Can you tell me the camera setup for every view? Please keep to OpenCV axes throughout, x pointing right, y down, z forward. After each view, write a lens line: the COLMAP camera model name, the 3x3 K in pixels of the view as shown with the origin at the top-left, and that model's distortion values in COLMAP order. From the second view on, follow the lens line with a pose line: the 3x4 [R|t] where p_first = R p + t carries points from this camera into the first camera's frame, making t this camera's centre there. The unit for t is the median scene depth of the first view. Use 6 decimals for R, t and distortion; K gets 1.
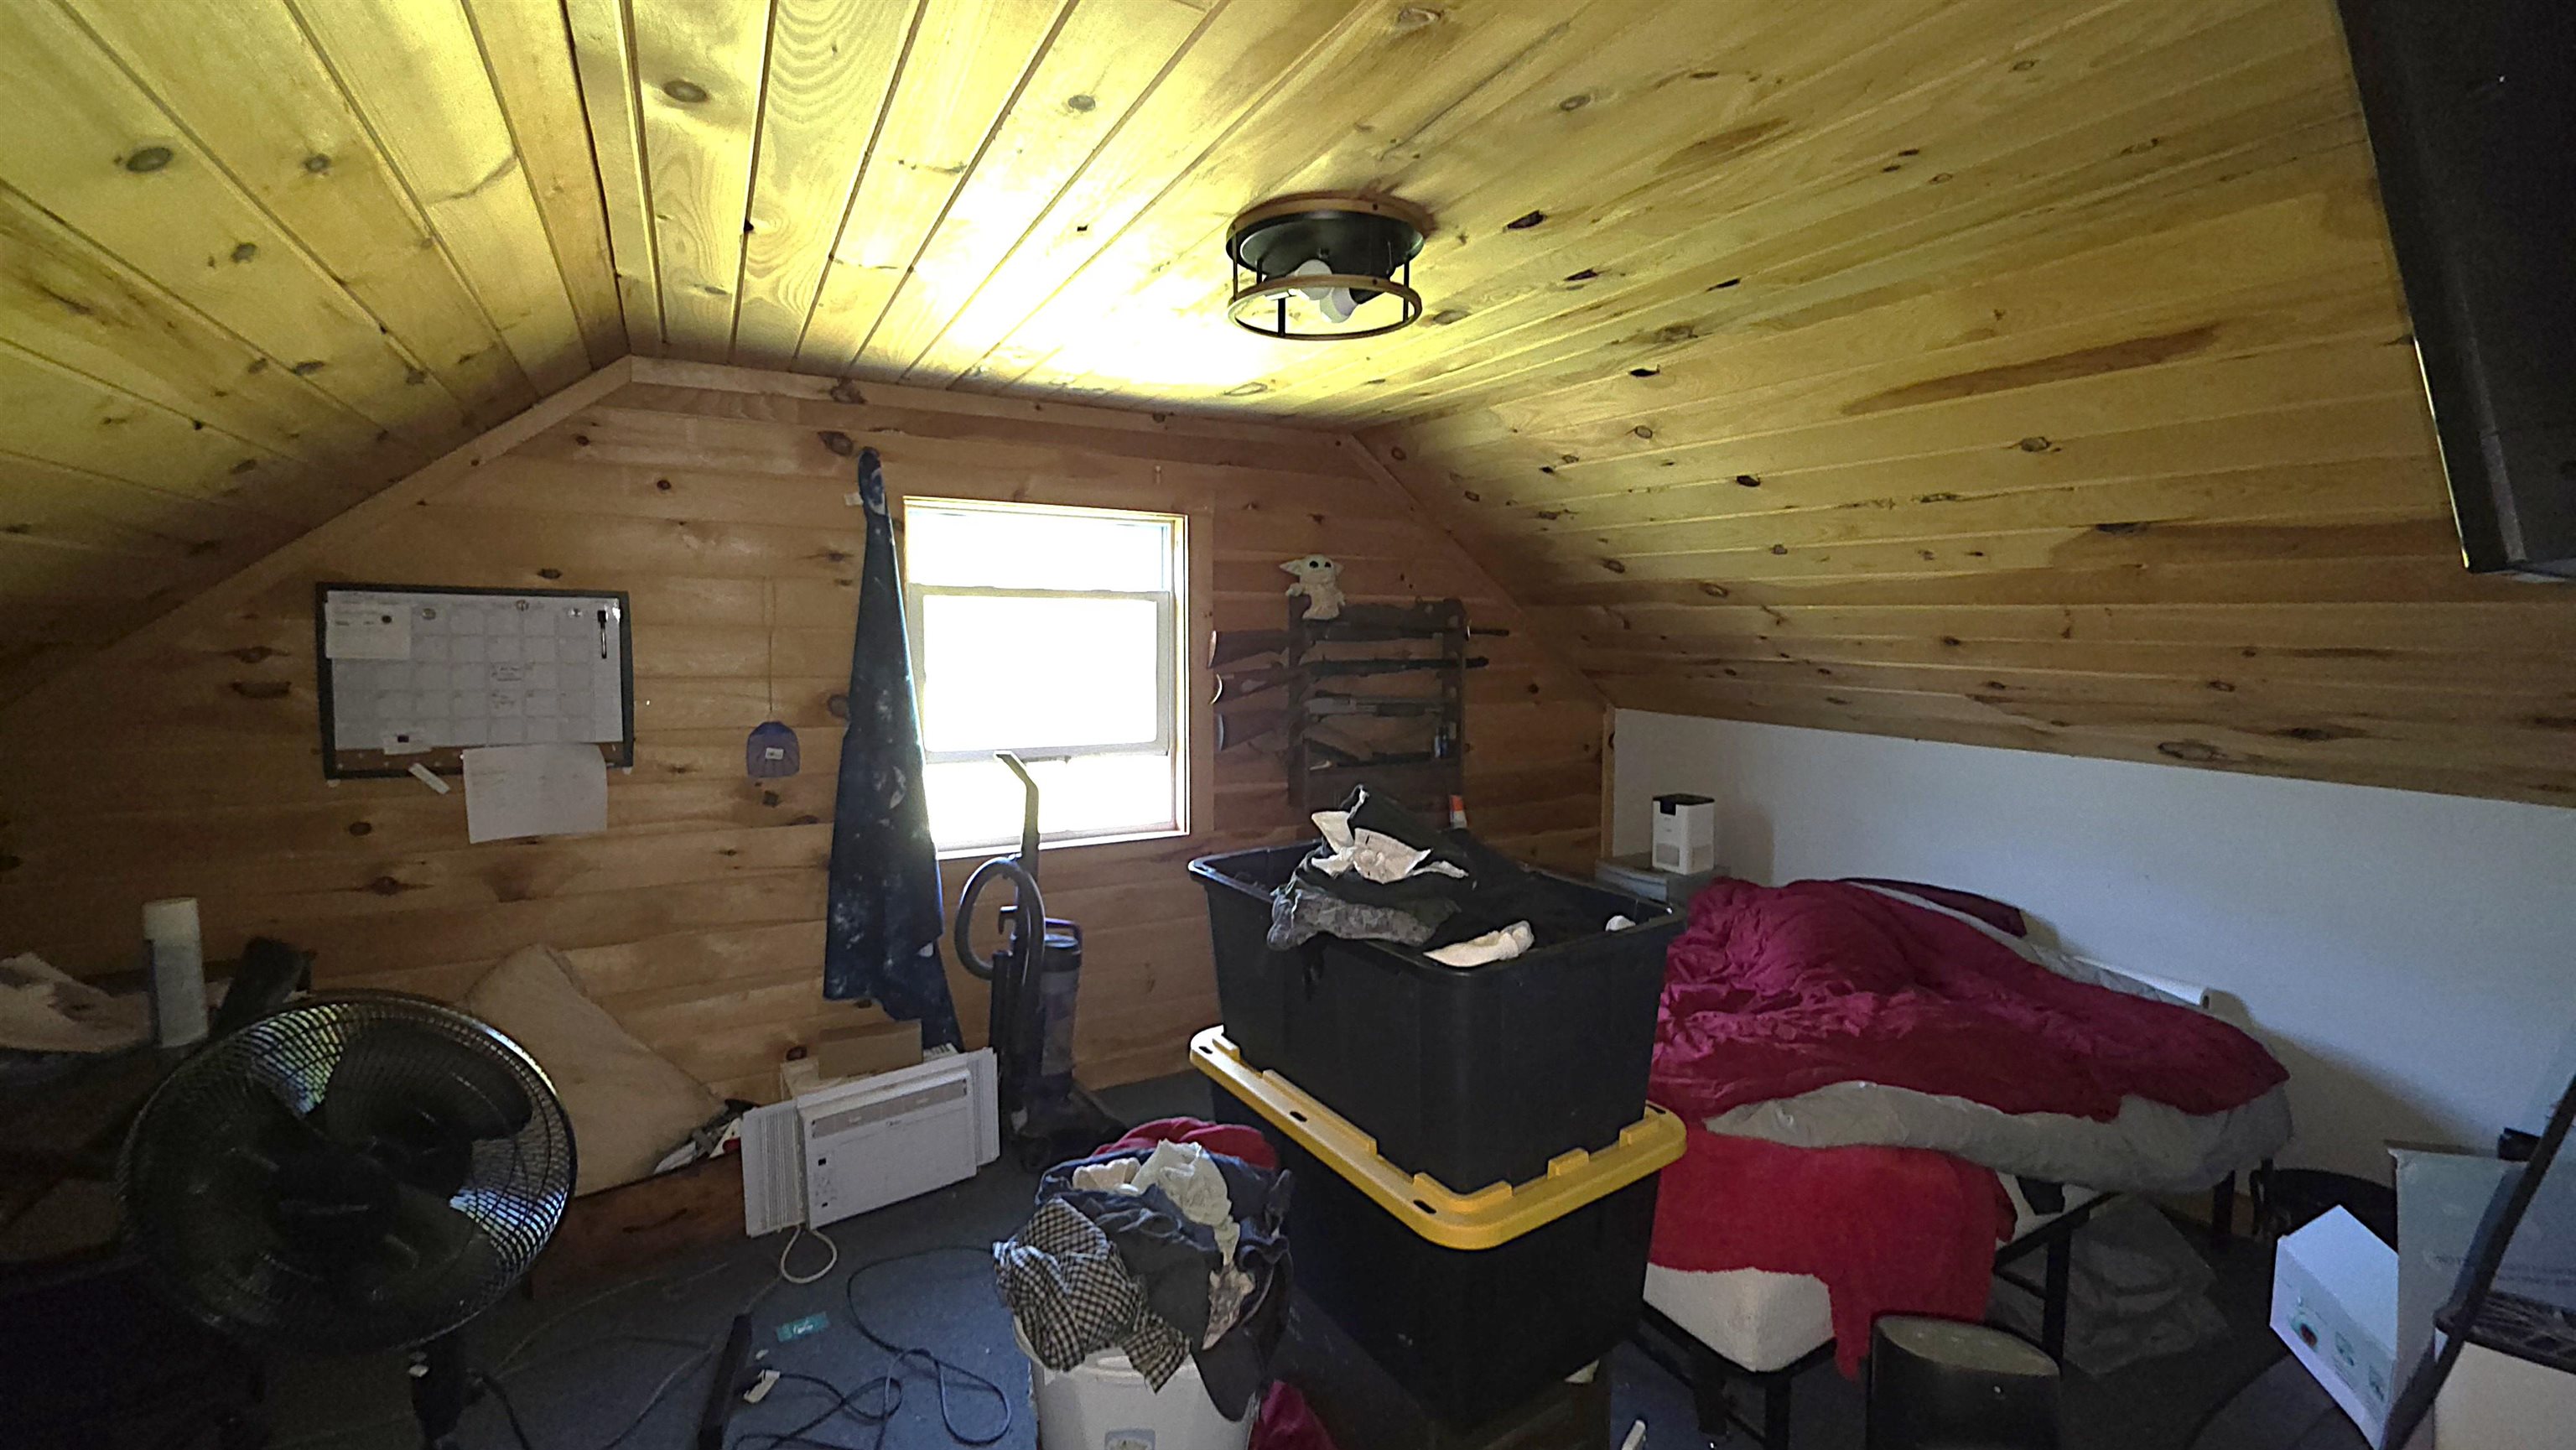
lens RADIAL K [[1027.8, 0, 1286.4], [0, 1027.8, 710.9], [0, 0, 1]] dist [0.010717, -0.007311]
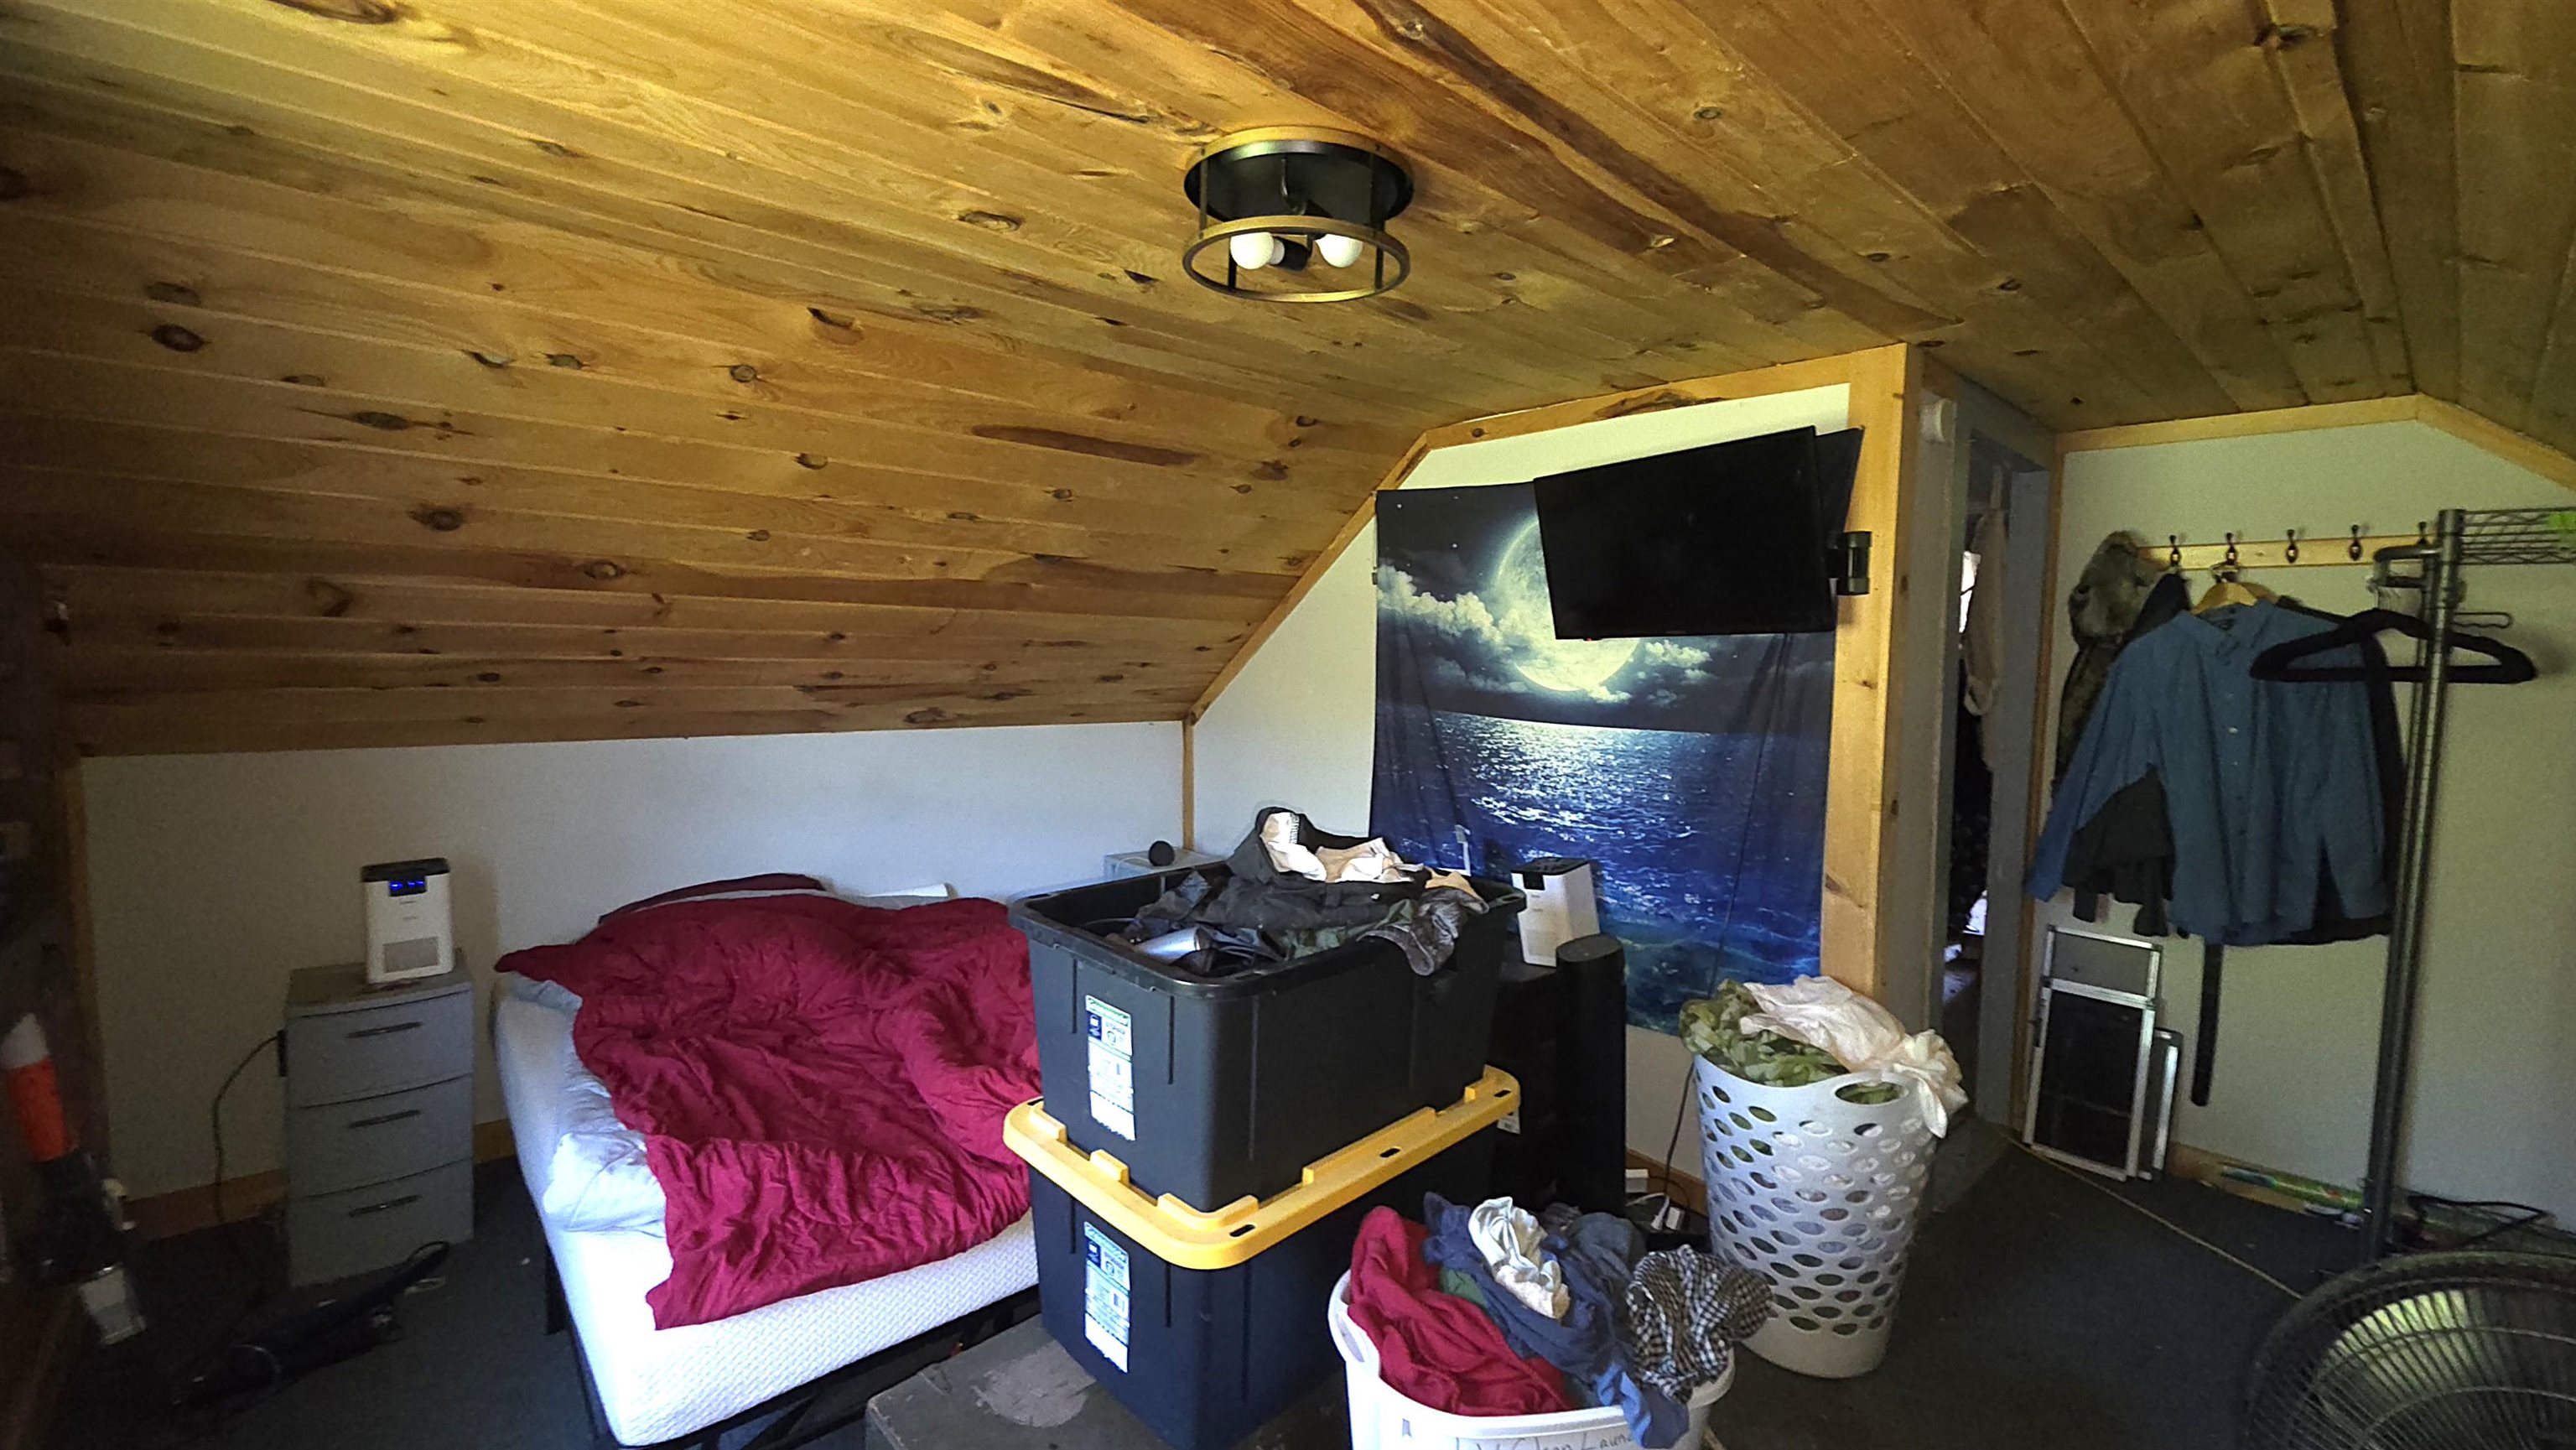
lens RADIAL K [[1027.8, 0, 1286.4], [0, 1027.8, 710.9], [0, 0, 1]] dist [0.010717, -0.007311]
pose [[-0.196391, -0.076977, 0.977499, -0.553714], [0.060832, 0.994037, 0.090501, -0.063349], [-0.978637, 0.077237, -0.190537, 0.799847]]
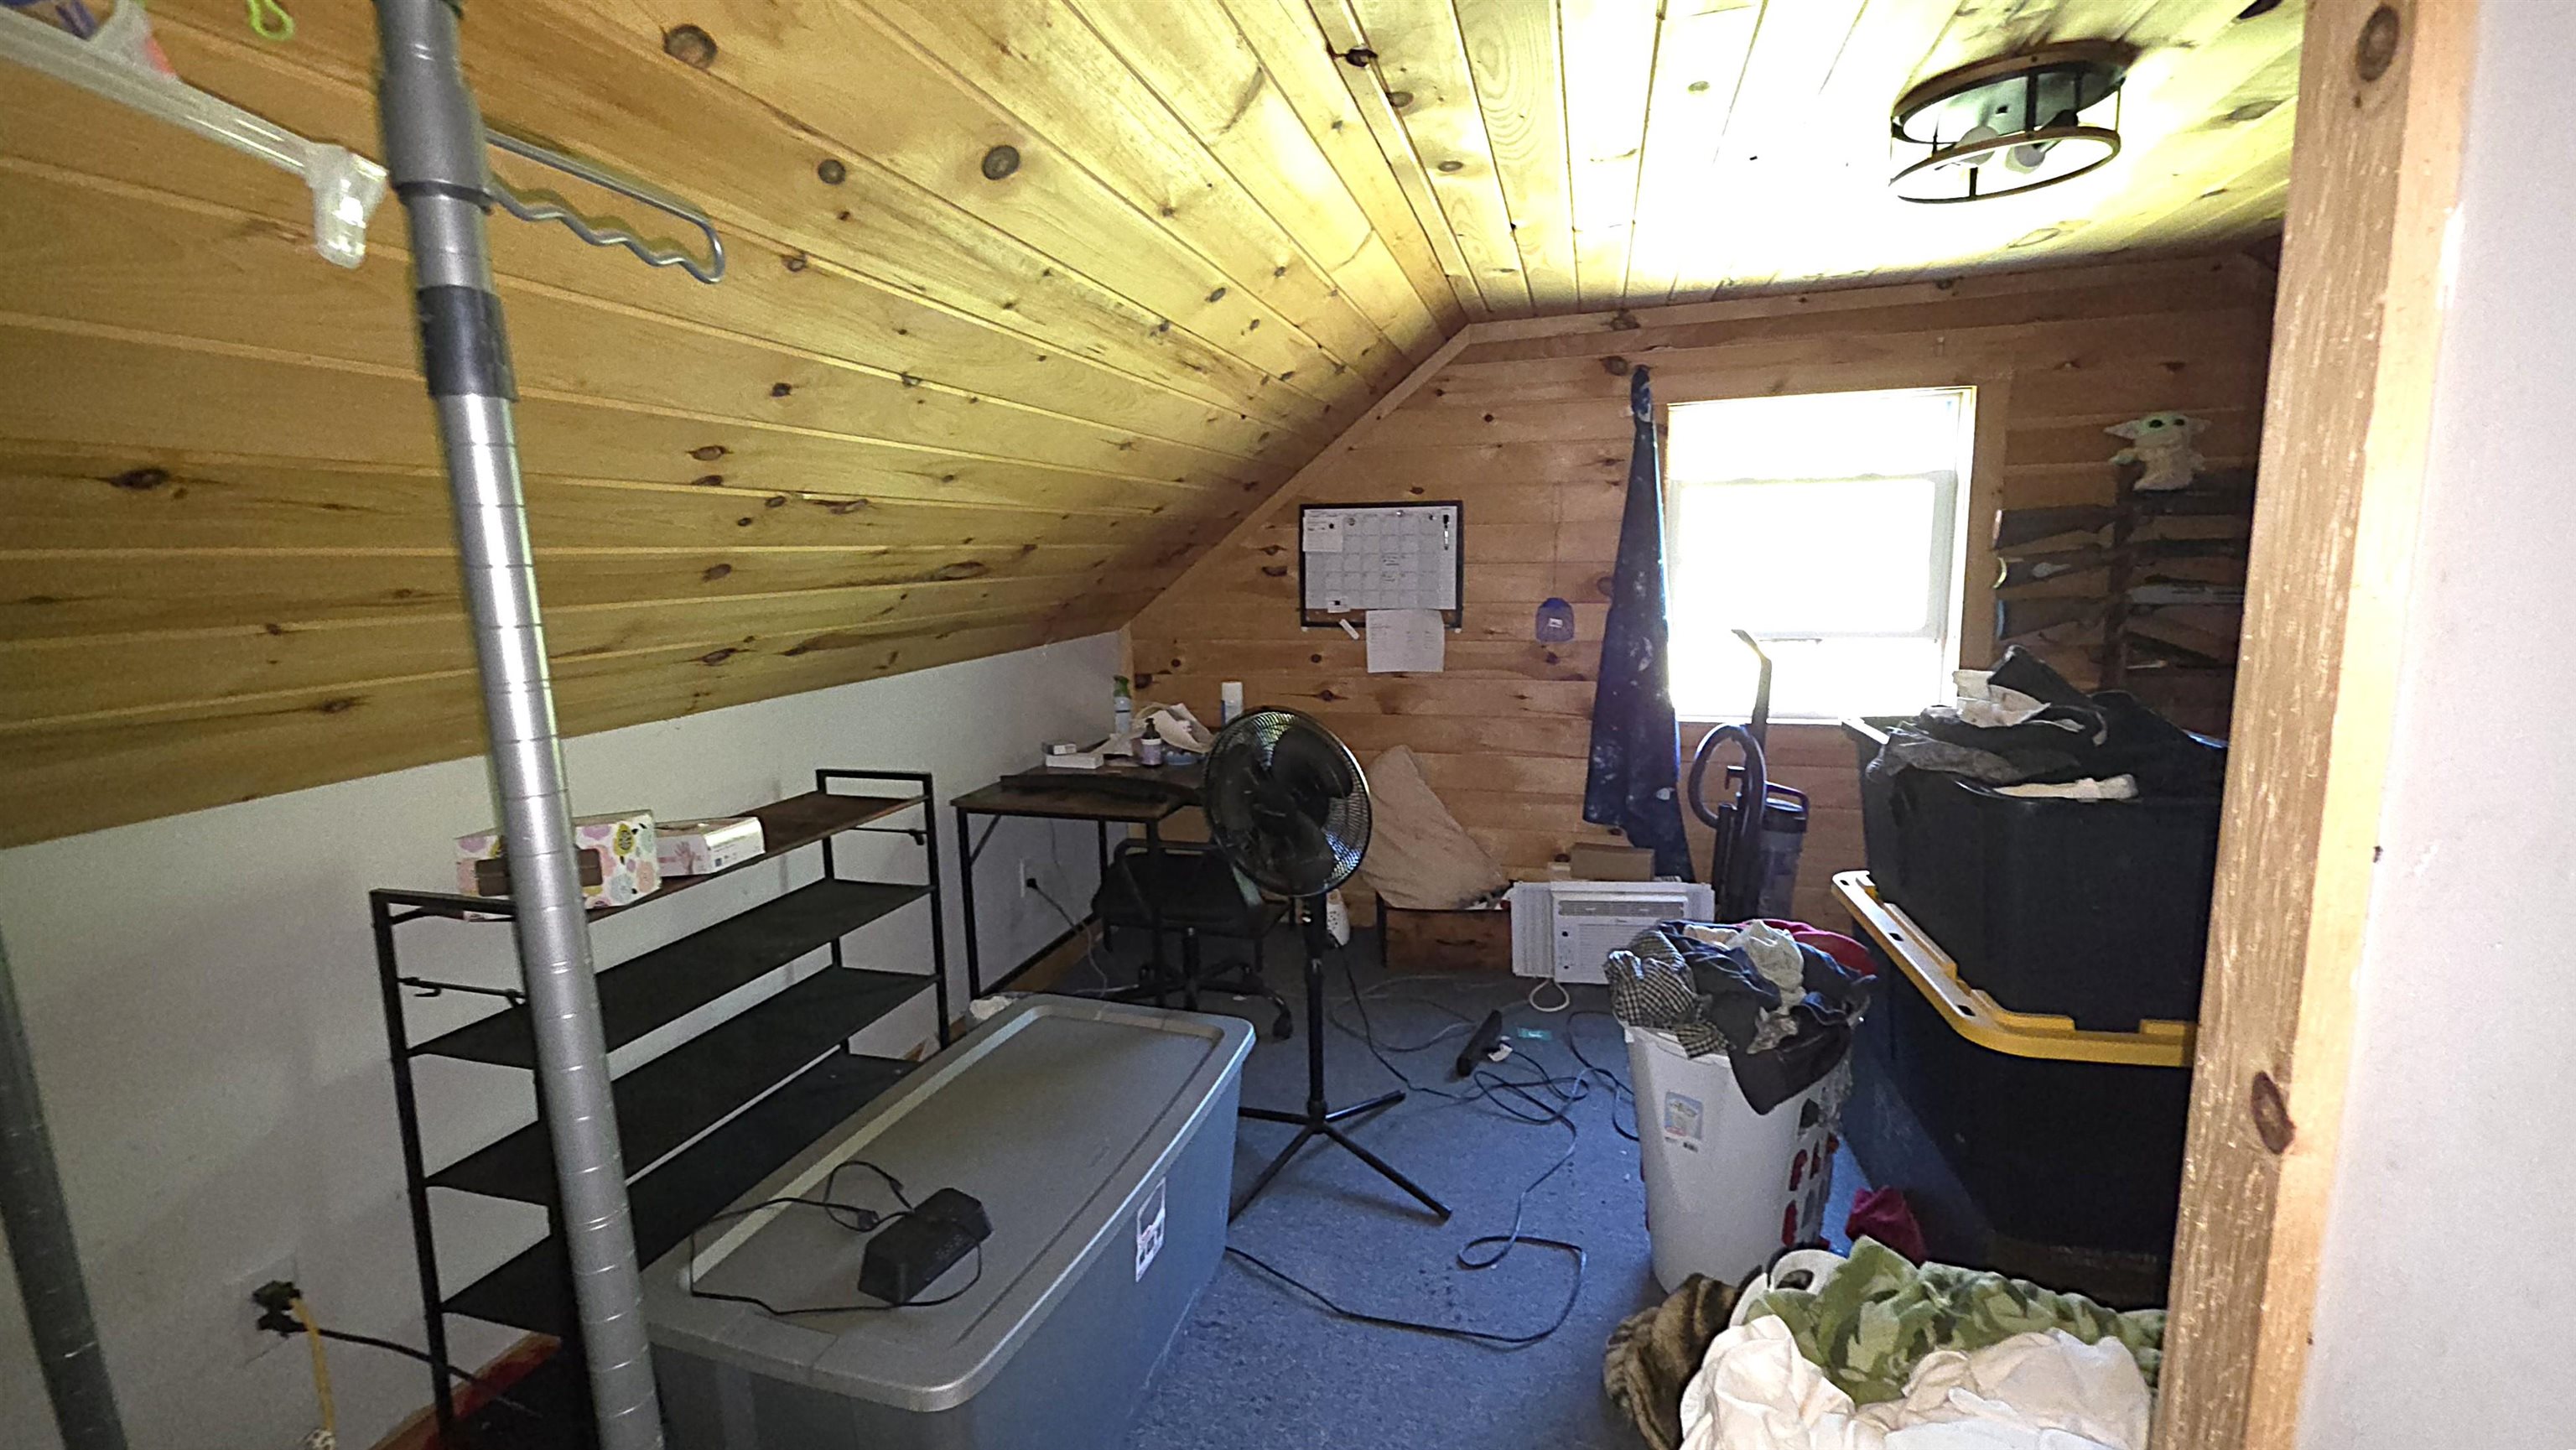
lens RADIAL K [[1027.8, 0, 1286.4], [0, 1027.8, 710.9], [0, 0, 1]] dist [0.010717, -0.007311]
pose [[0.700313, 0.087490, -0.708454, 0.204955], [-0.026248, 0.994946, 0.096924, 0.039218], [0.713353, -0.049281, 0.699070, -0.152688]]
